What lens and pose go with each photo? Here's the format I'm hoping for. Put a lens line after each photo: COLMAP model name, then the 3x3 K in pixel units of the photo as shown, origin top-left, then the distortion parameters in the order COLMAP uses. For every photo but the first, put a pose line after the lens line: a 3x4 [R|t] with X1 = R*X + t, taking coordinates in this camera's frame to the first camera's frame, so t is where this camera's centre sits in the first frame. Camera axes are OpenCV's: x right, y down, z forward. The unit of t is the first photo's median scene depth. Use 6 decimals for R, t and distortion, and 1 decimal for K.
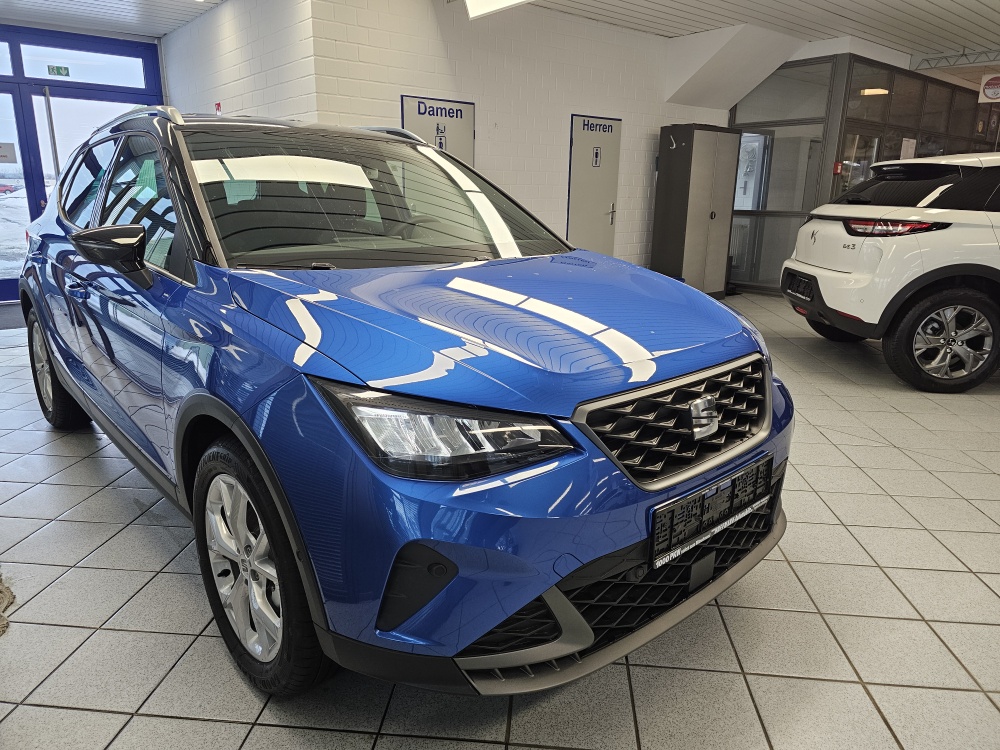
lens RADIAL K [[669.5, 0, 499.1], [0, 669.5, 369.5], [0, 0, 1]] dist [0.052321, -0.055749]
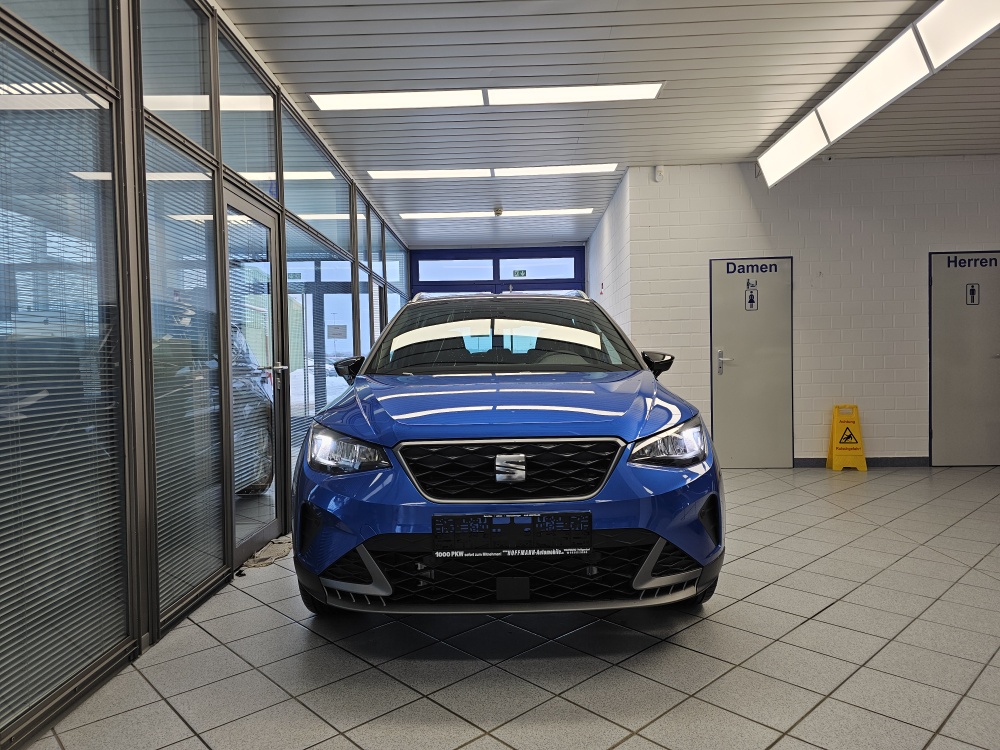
lens RADIAL K [[669.5, 0, 497.2], [0, 669.5, 375.7], [0, 0, 1]] dist [0.052321, -0.055749]
pose [[0.740618, -0.011280, -0.671832, 0.330077], [-0.145343, 0.973498, -0.176570, 0.037764], [0.656019, 0.228417, 0.719350, -0.014981]]
